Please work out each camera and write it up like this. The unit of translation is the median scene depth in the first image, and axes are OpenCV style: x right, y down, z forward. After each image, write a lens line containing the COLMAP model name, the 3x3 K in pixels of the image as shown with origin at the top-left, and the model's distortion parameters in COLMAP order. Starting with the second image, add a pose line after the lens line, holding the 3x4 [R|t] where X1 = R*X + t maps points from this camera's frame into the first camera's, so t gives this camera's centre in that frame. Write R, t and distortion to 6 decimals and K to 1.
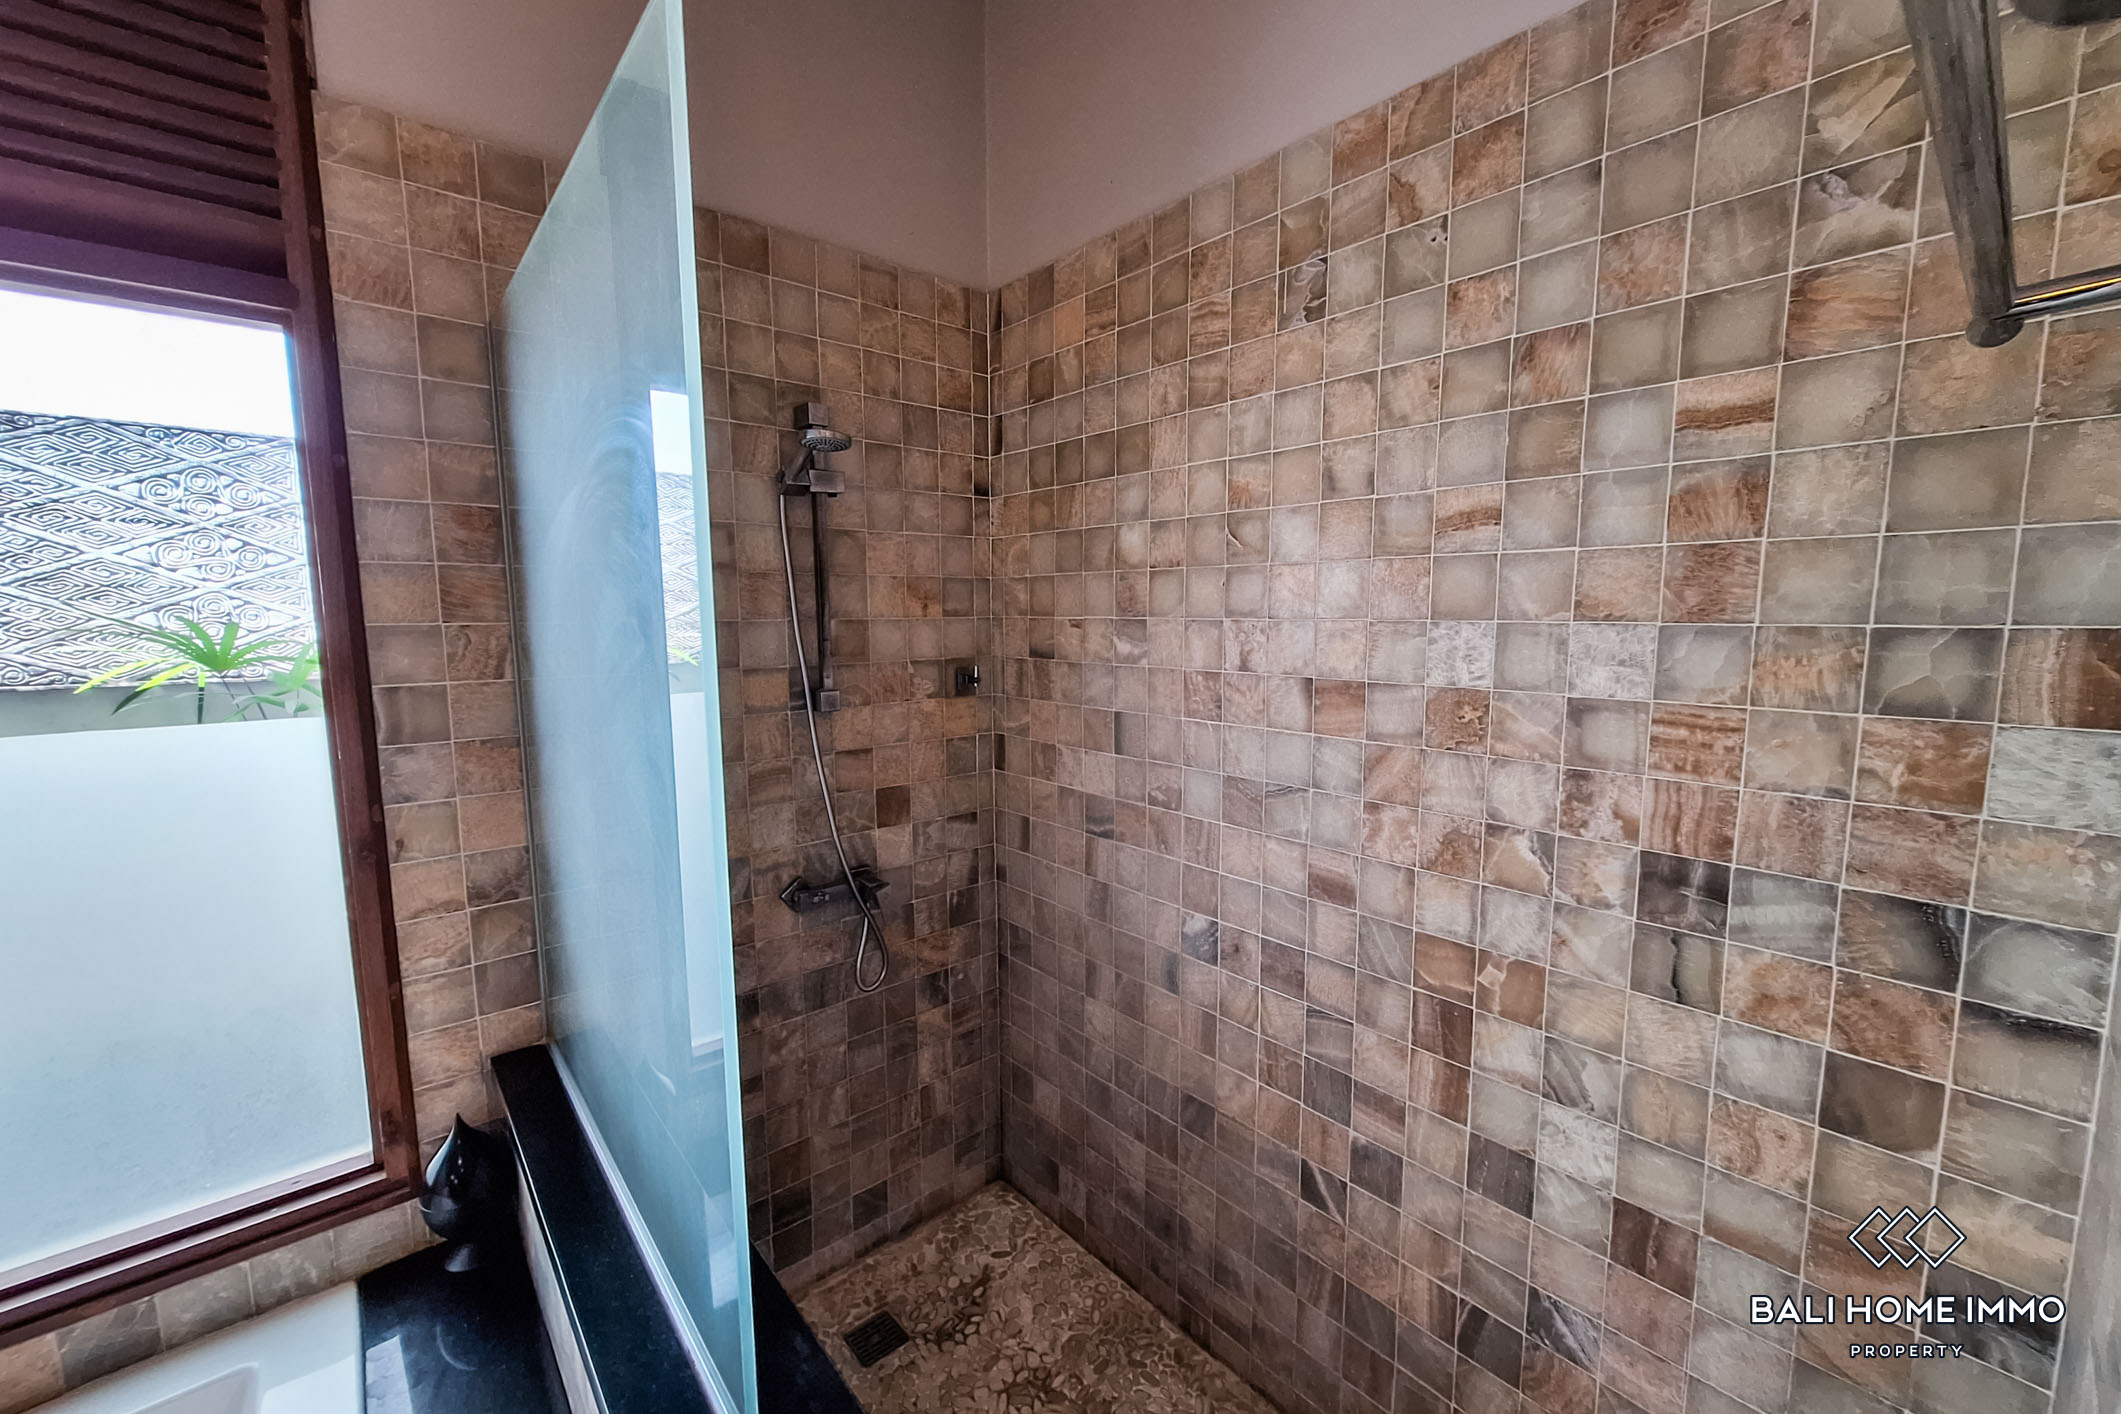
lens RADIAL K [[835.7, 0, 1066.8], [0, 835.7, 704.8], [0, 0, 1]] dist [-0.007969, 0.000238]
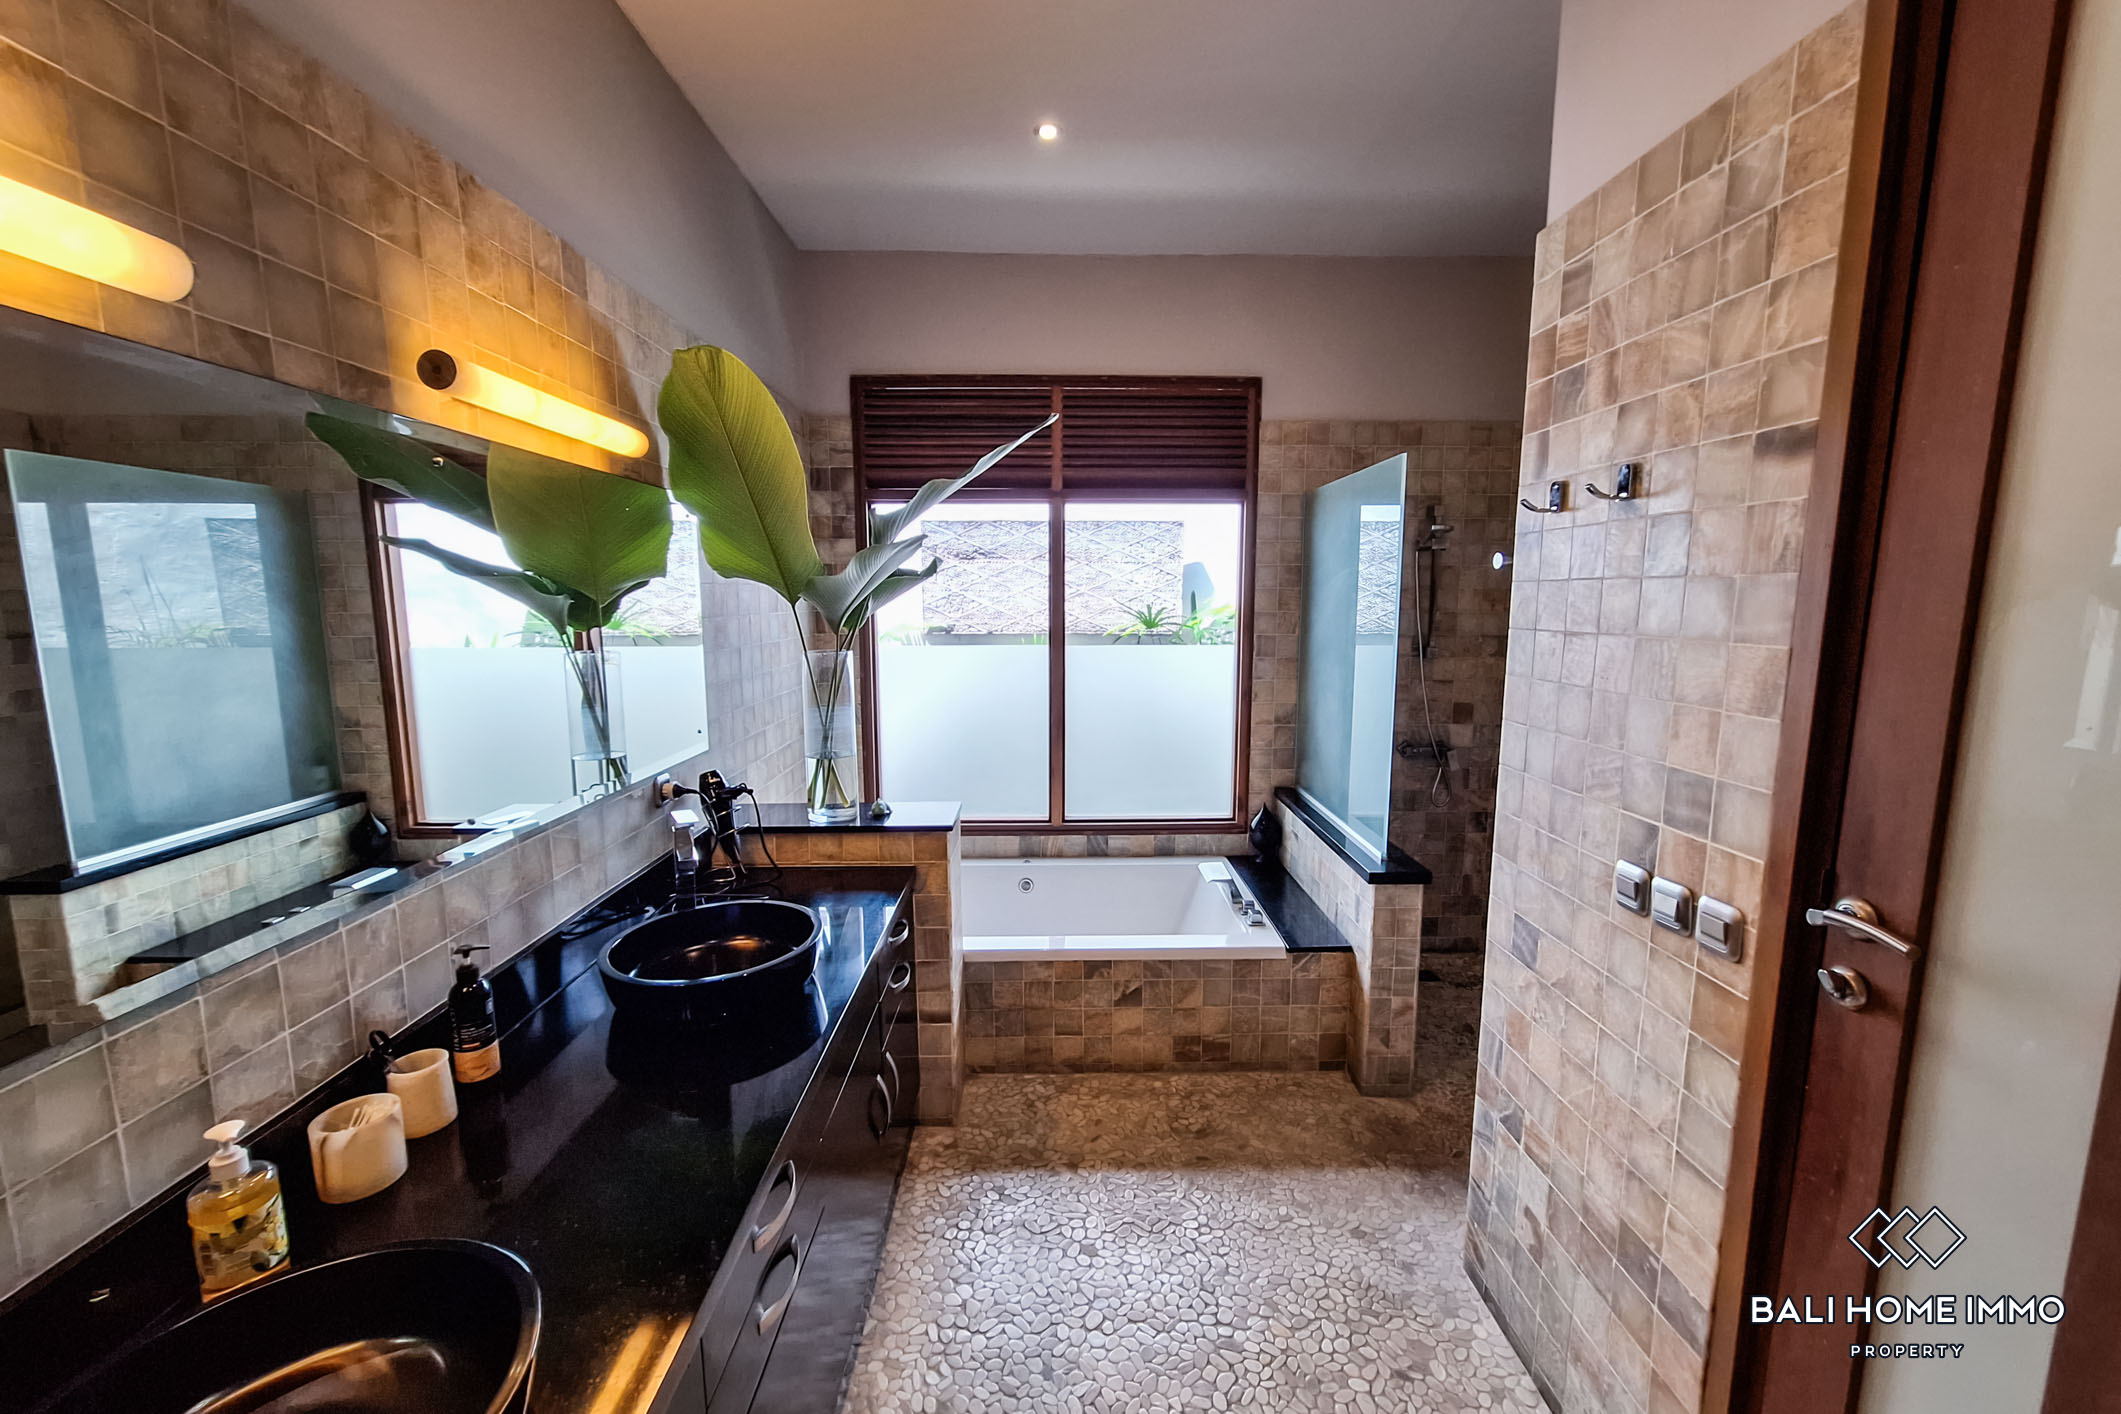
lens RADIAL K [[835.7, 0, 1069.2], [0, 835.7, 705.7], [0, 0, 1]] dist [-0.007969, 0.000238]
pose [[0.769305, 0.090010, -0.632509, 0.327435], [-0.075881, 0.995891, 0.049429, 0.090255], [0.634359, 0.009969, 0.772974, -1.111128]]
